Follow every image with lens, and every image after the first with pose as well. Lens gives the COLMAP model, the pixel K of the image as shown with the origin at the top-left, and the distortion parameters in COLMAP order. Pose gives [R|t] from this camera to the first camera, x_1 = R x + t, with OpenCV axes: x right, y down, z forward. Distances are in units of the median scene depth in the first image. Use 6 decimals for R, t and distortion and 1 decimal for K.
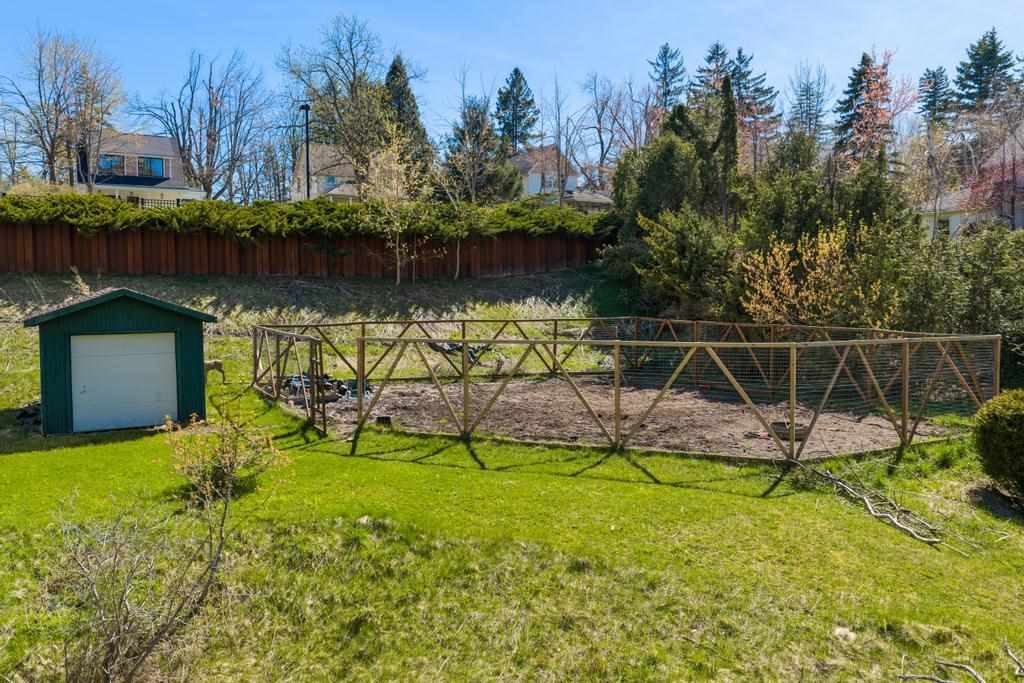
lens RADIAL K [[839.2, 0, 512.0], [0, 839.2, 341.5], [0, 0, 1]] dist [-0.004741, -0.003932]
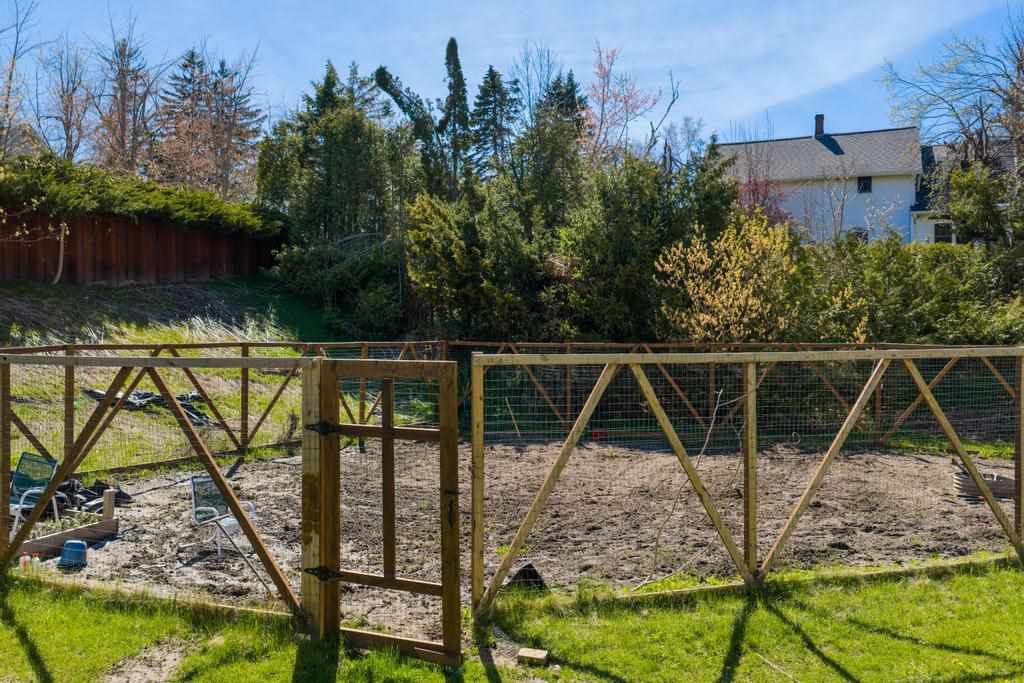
lens RADIAL K [[839.2, 0, 512.0], [0, 839.2, 341.5], [0, 0, 1]] dist [-0.004741, -0.003932]
pose [[0.756604, -0.005605, 0.653849, -0.202047], [0.044432, 0.998093, -0.042859, 0.002844], [-0.652362, 0.061479, 0.755410, 0.356462]]
